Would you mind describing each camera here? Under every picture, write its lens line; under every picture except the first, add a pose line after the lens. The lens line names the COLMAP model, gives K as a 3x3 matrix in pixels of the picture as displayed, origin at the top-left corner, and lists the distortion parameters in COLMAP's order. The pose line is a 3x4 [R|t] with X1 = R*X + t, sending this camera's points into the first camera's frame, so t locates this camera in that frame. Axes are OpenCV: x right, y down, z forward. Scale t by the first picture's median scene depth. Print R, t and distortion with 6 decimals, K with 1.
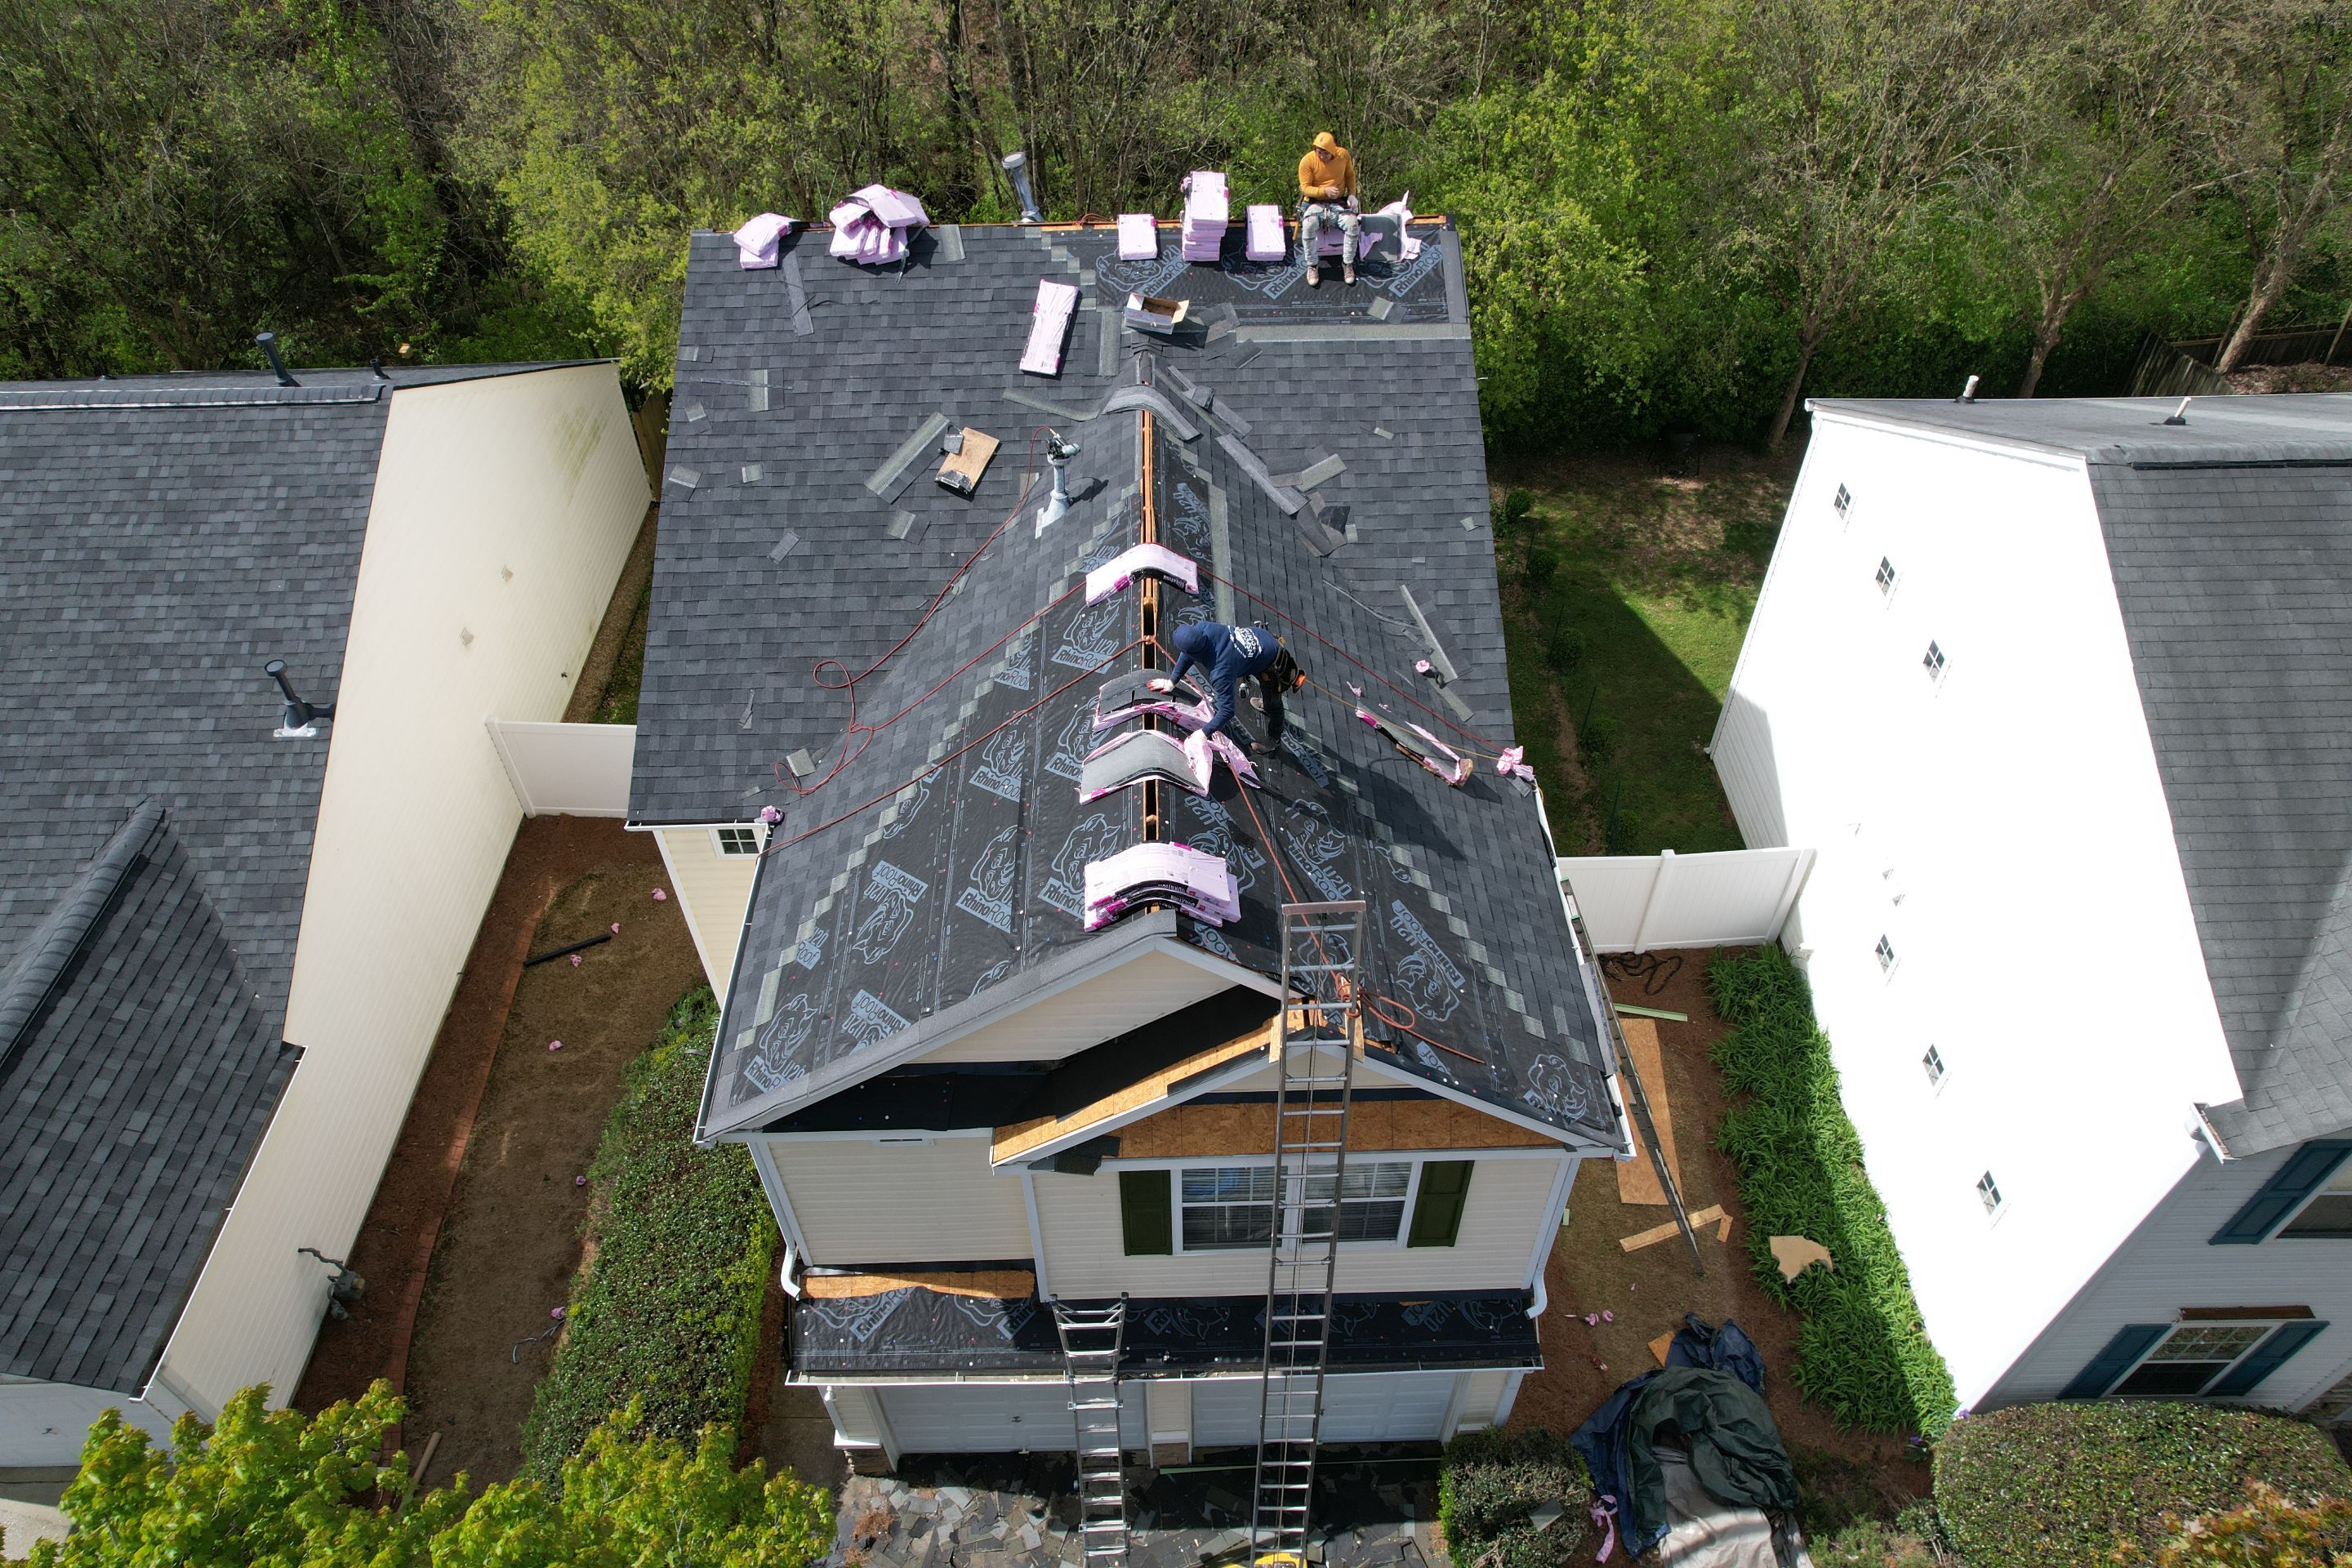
lens RADIAL K [[1510.9, 0, 1178.3], [0, 1510.9, 783.1], [0, 0, 1]] dist [-0.089489, 0.086200]
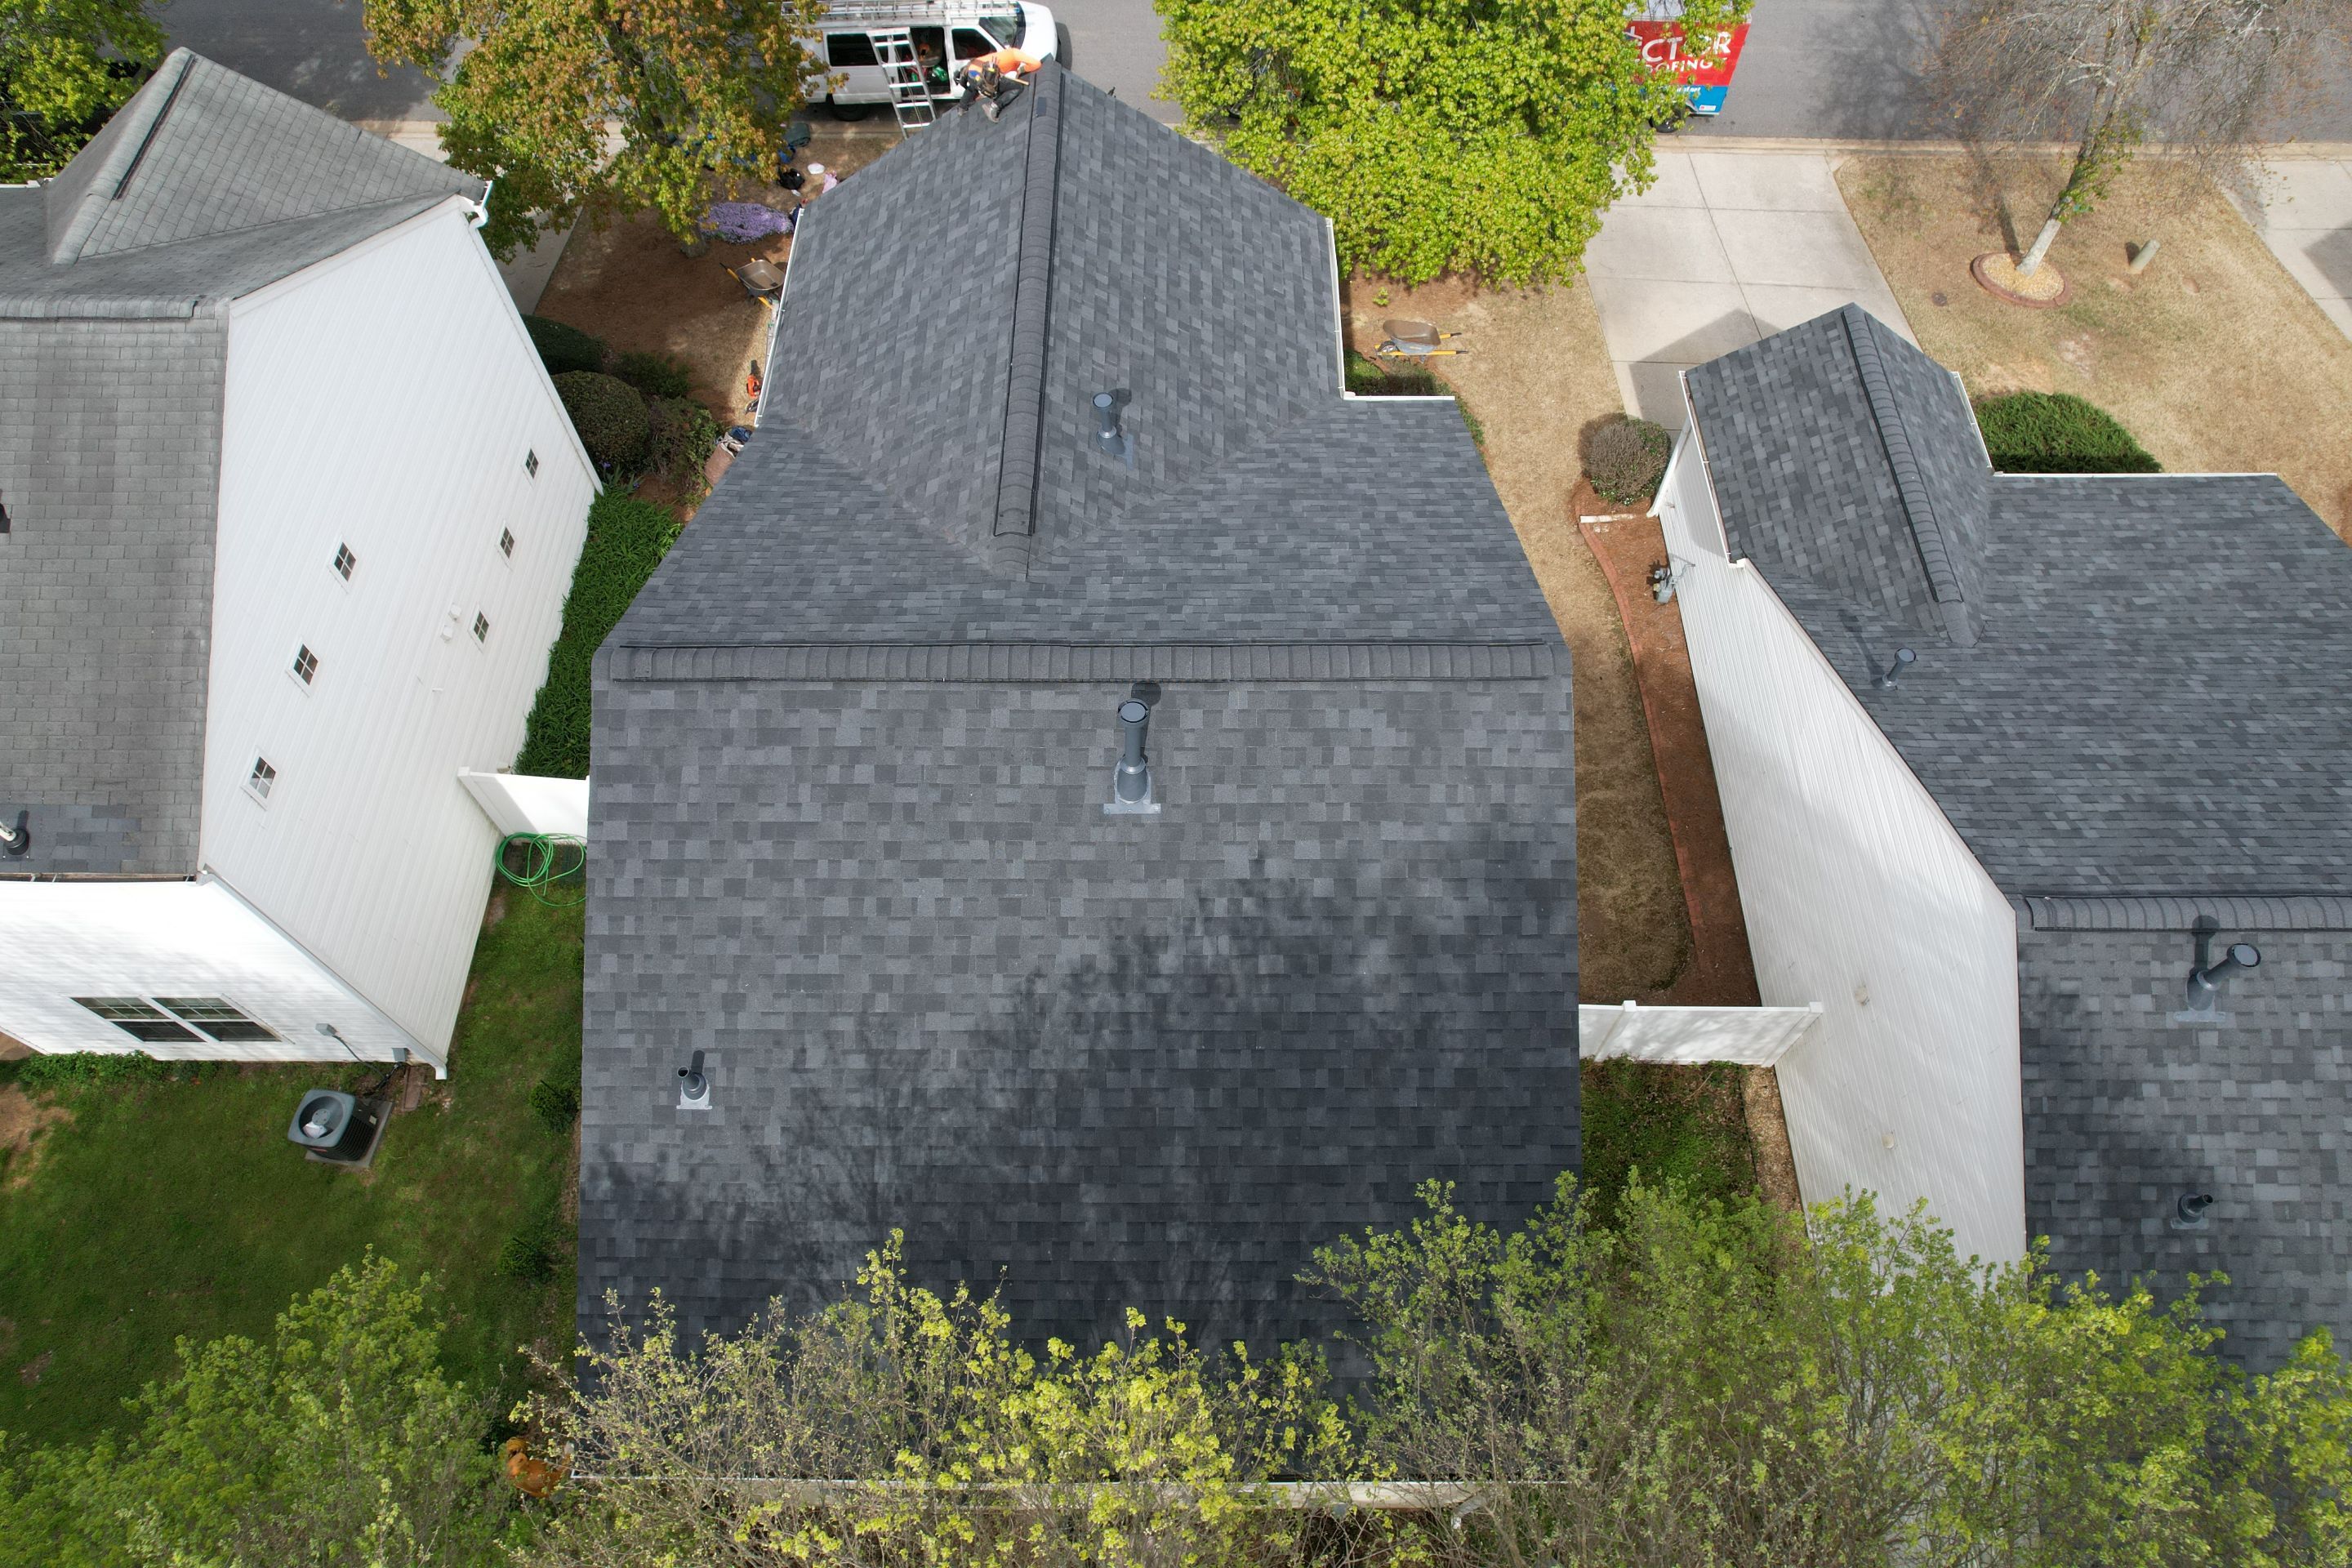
lens RADIAL K [[1510.9, 0, 1178.3], [0, 1510.9, 783.1], [0, 0, 1]] dist [-0.089489, 0.086200]
pose [[-0.999590, -0.011009, 0.026422, -0.141929], [0.028278, -0.236829, 0.971140, -1.151404], [-0.004433, 0.971489, 0.237043, 0.875801]]
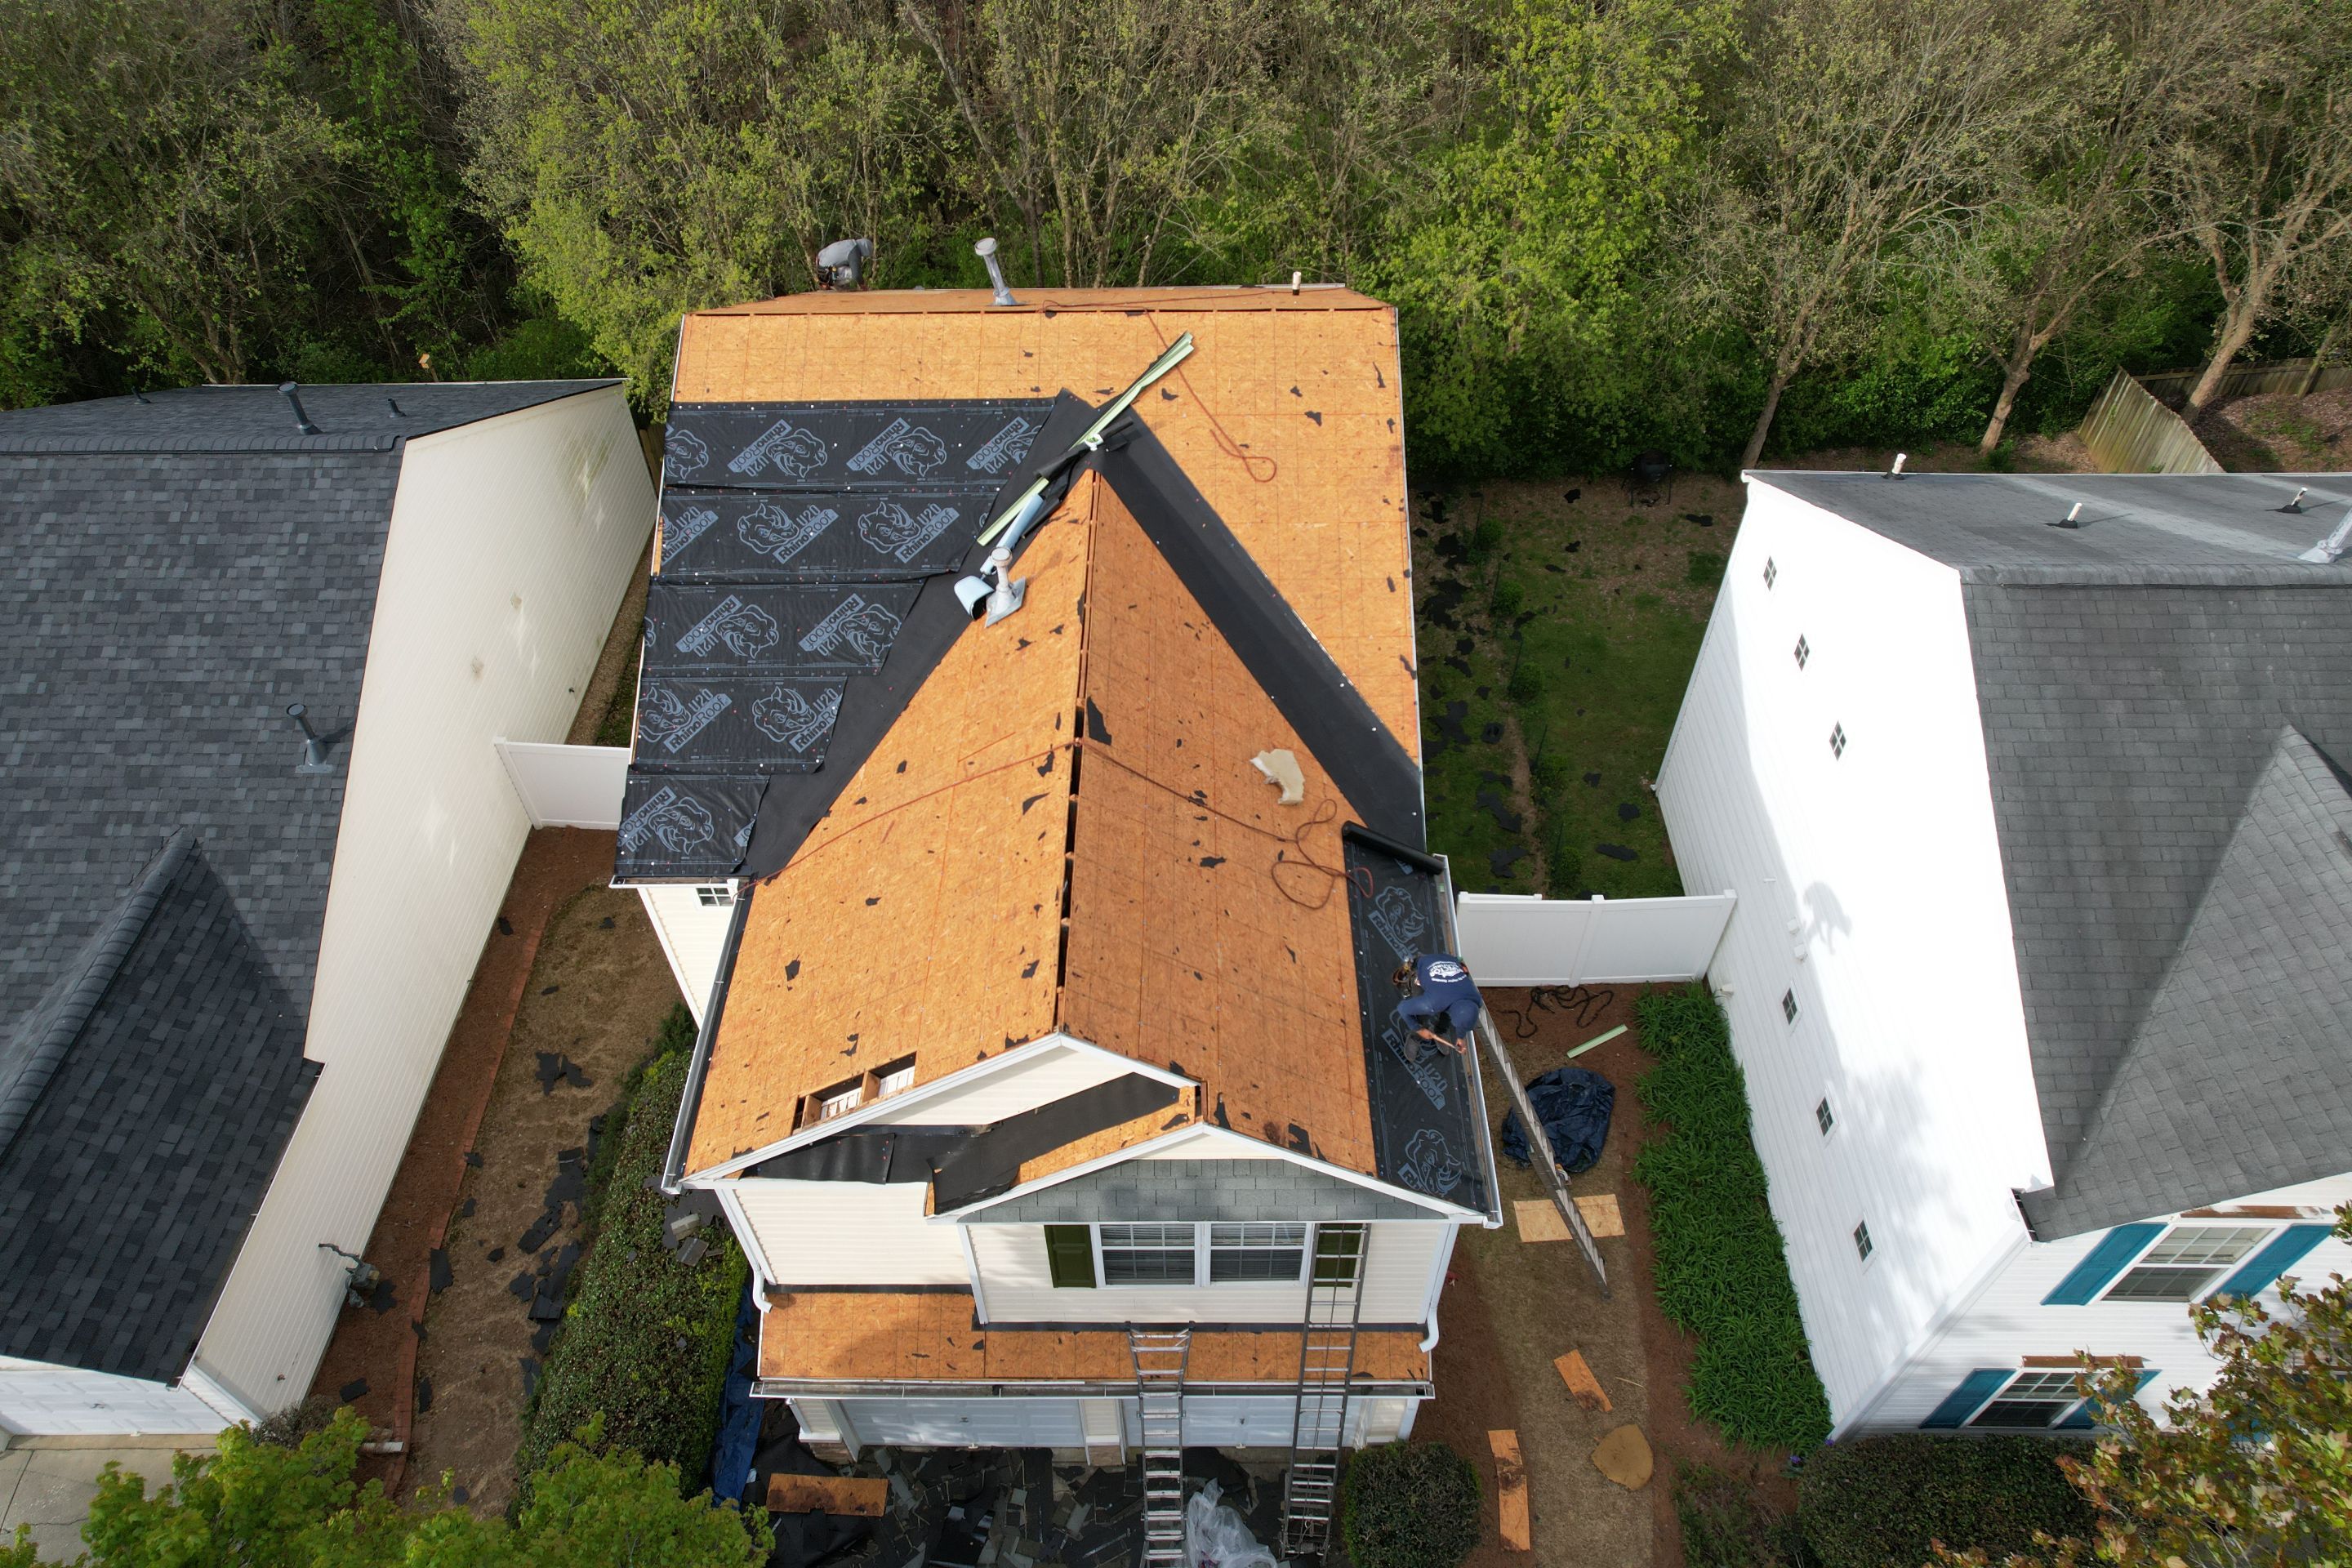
lens RADIAL K [[1509.1, 0, 1177.1], [0, 1509.1, 782.2], [0, 0, 1]] dist [-0.095105, 0.096252]
pose [[0.999646, 0.019605, -0.017997, 0.055268], [-0.018926, 0.999130, 0.037164, -0.081130], [0.018710, -0.036811, 0.999147, -0.070602]]
